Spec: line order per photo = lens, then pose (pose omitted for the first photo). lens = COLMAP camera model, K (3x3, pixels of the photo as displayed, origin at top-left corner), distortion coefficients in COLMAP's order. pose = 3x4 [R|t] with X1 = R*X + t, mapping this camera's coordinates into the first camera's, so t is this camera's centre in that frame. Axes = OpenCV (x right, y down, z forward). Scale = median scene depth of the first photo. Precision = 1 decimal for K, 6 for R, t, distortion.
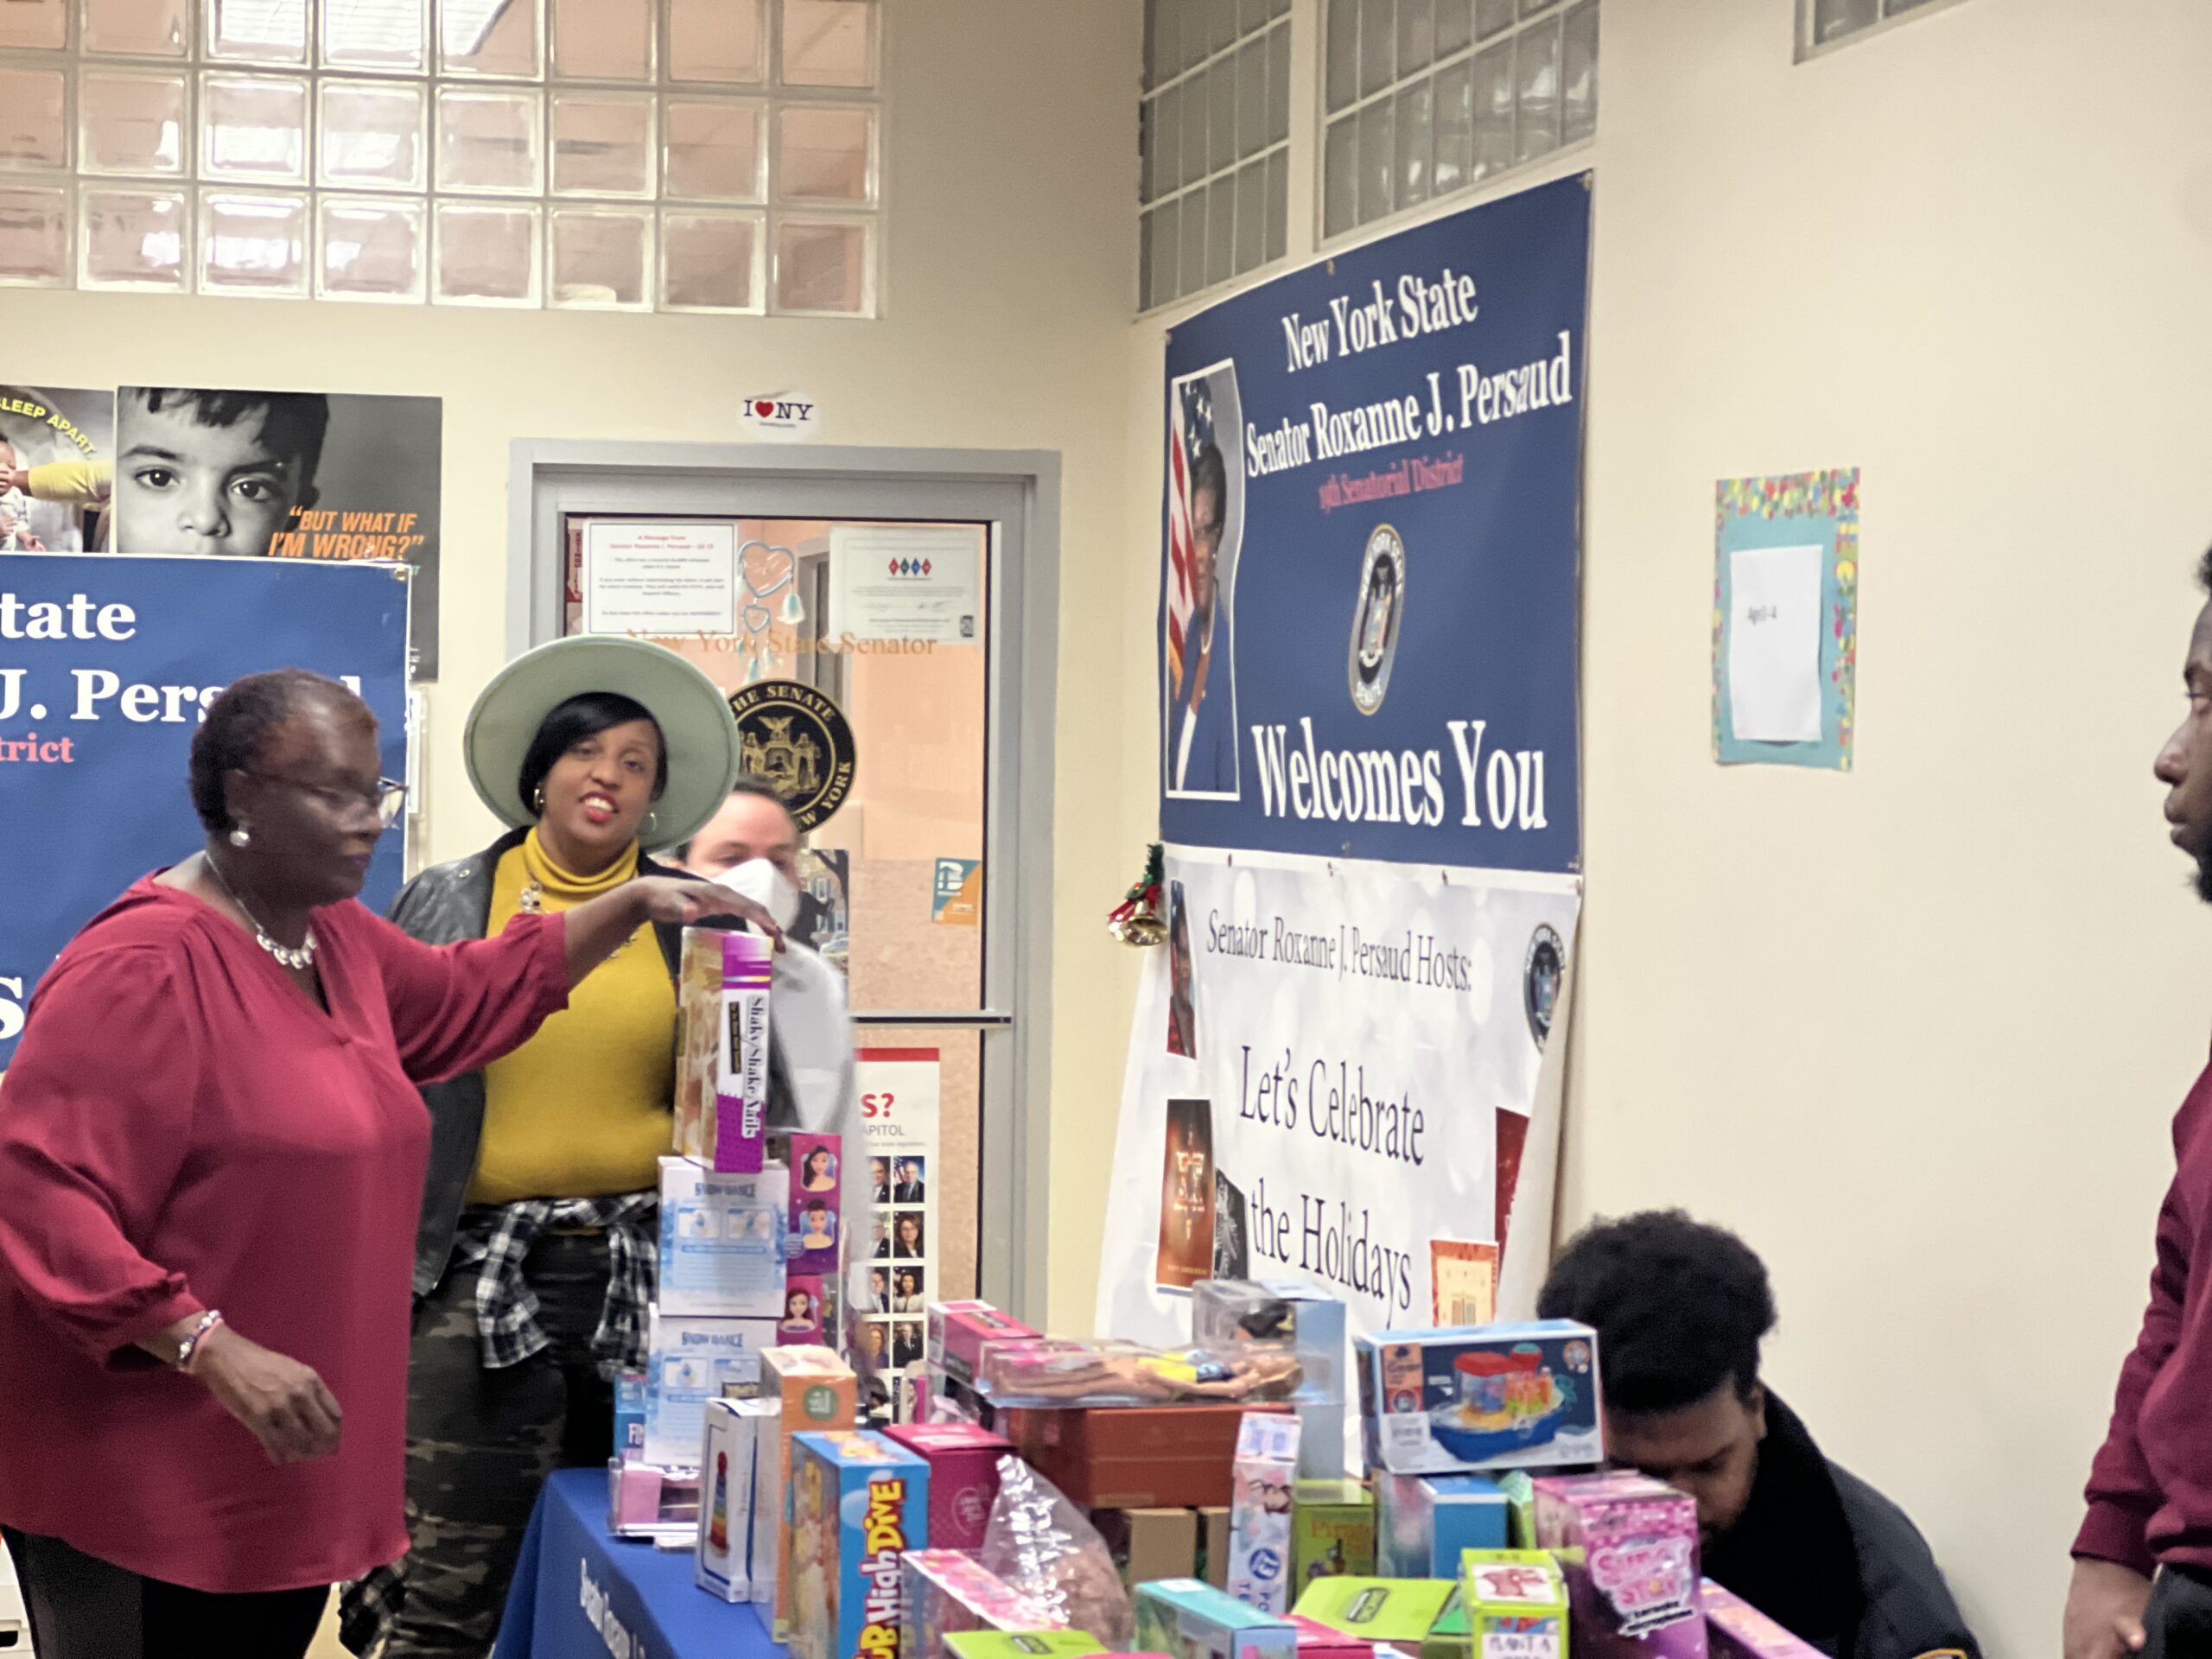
lens RADIAL K [[4958.4, 0, 1104.3], [0, 4958.4, 747.3], [0, 0, 1]] dist [-0.346888, 6.945781]
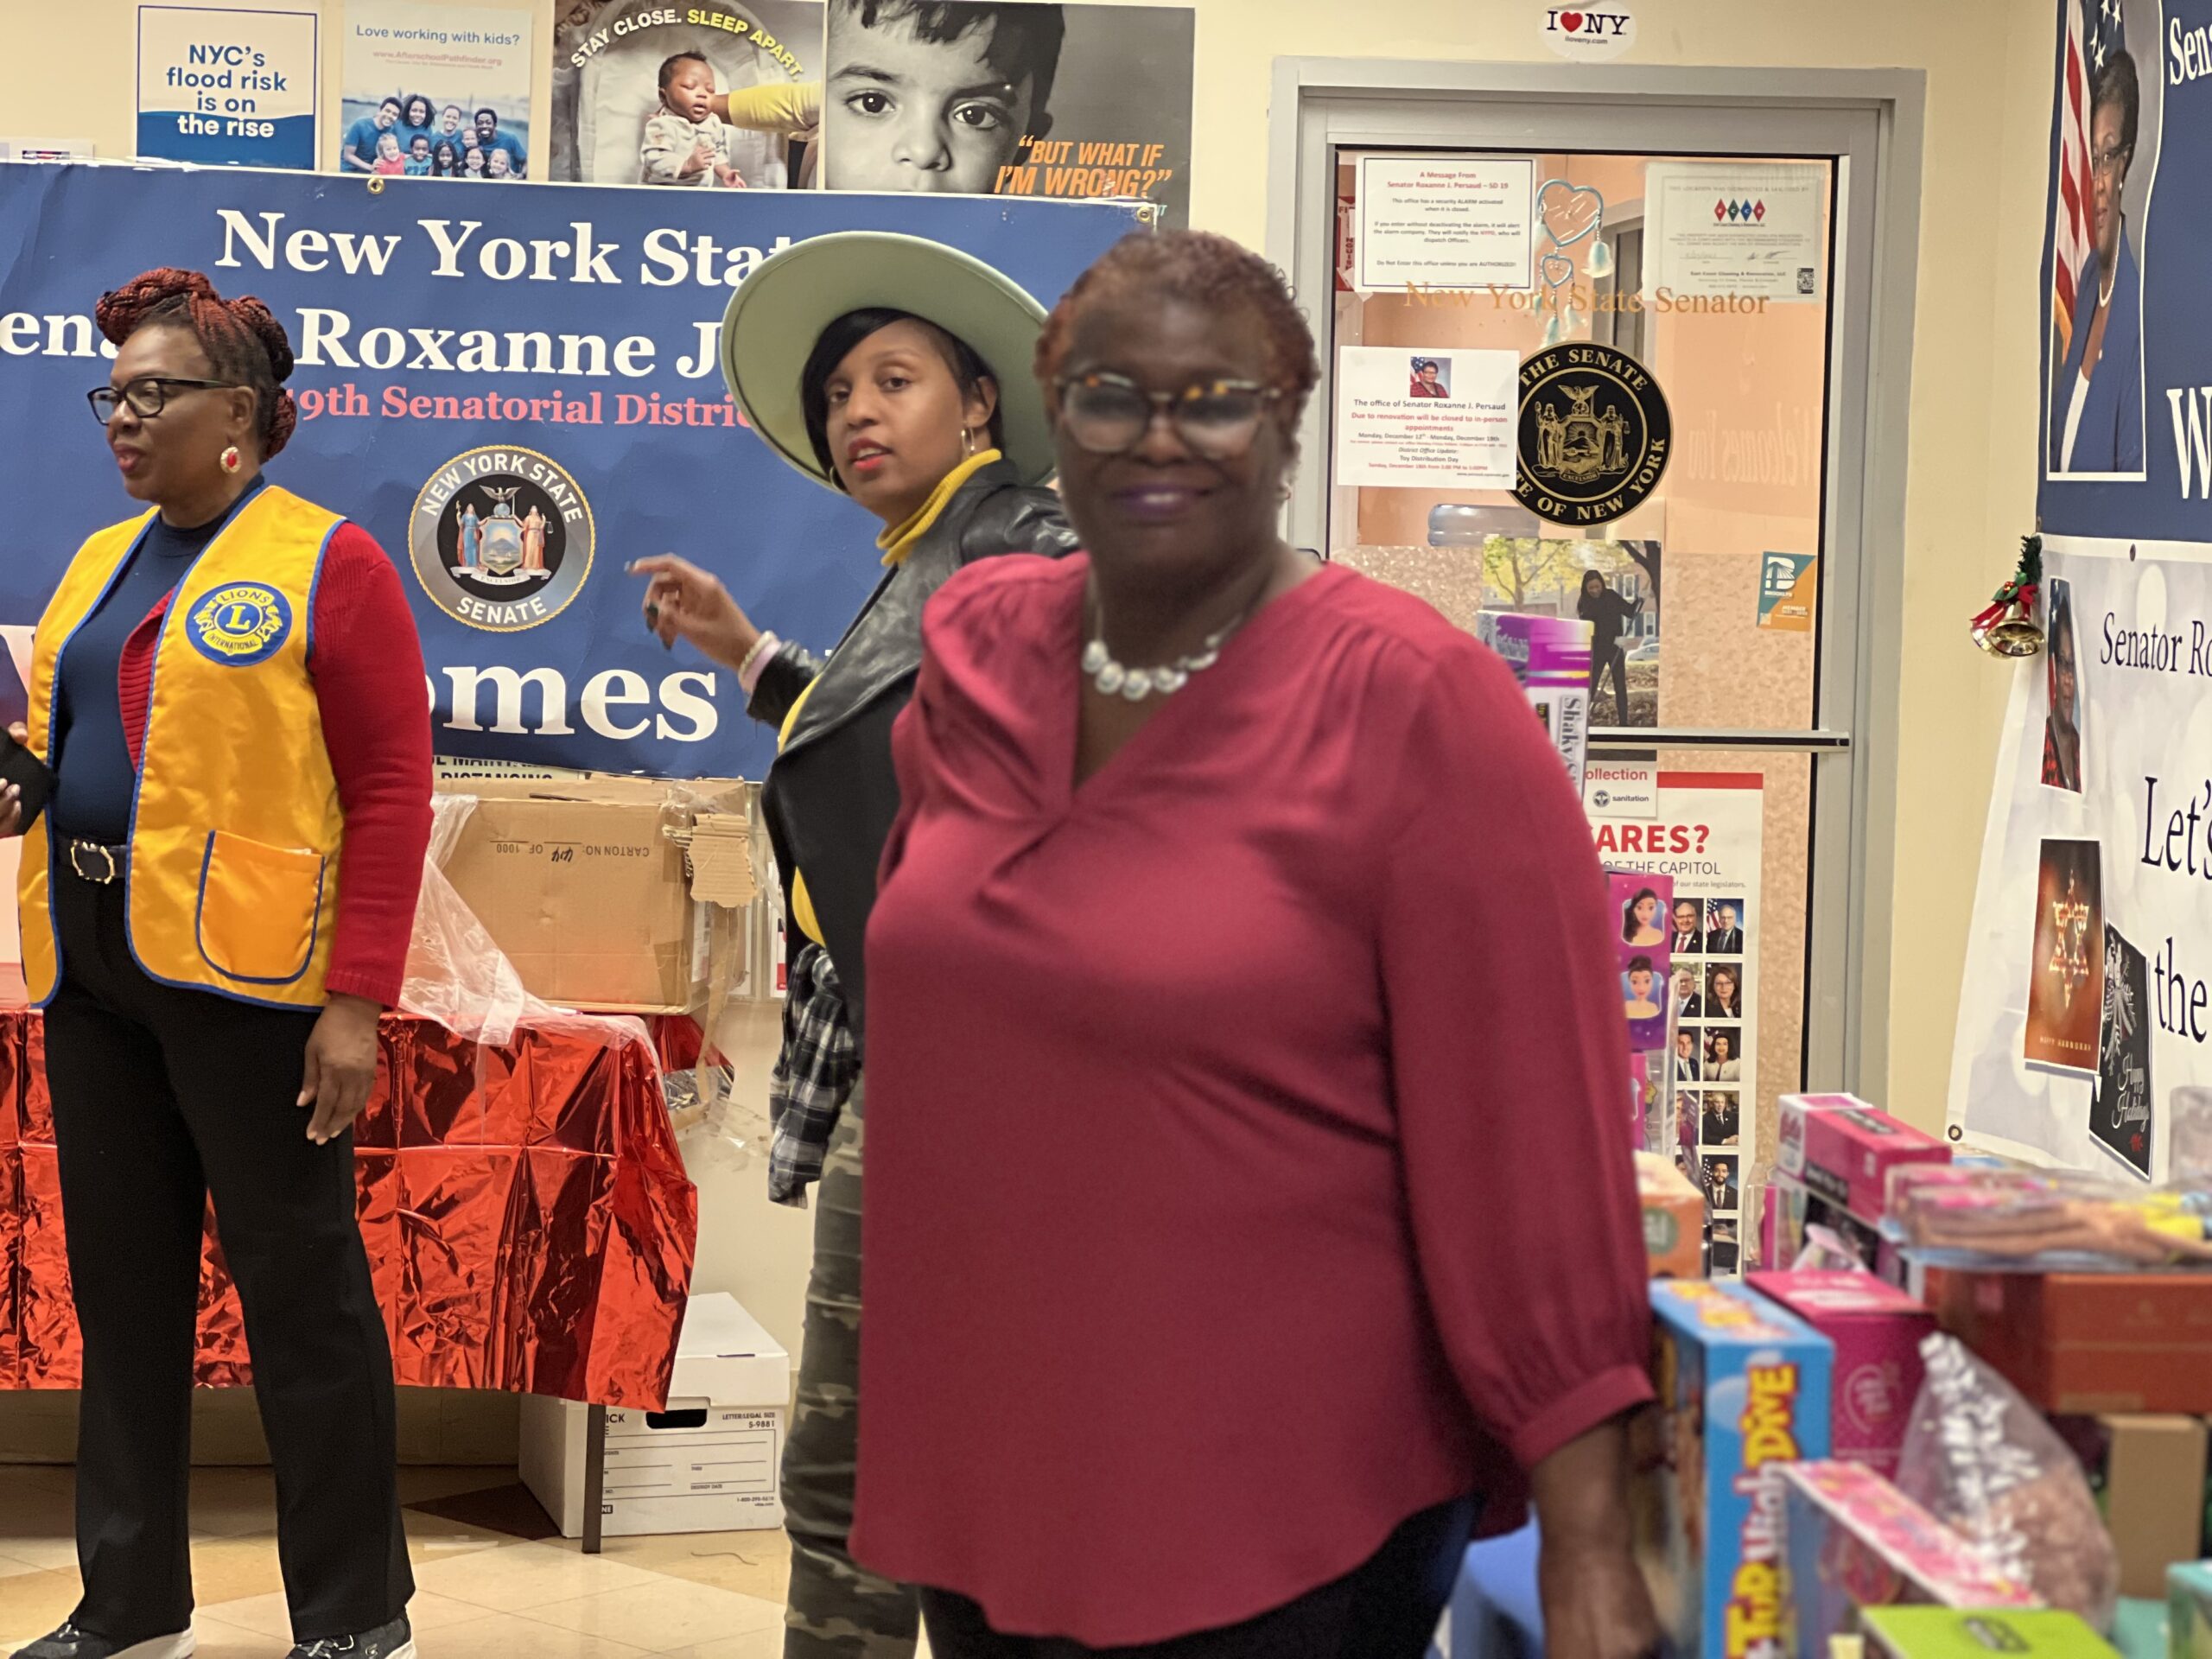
lens RADIAL K [[4962.4, 0, 1105.5], [0, 4962.4, 766.1], [0, 0, 1]] dist [0.249792, 0.358482]
pose [[0.988066, 0.018726, -0.152889, -0.014324], [-0.009780, 0.998207, 0.059059, 0.009774], [0.153721, -0.056859, 0.986477, 0.134140]]
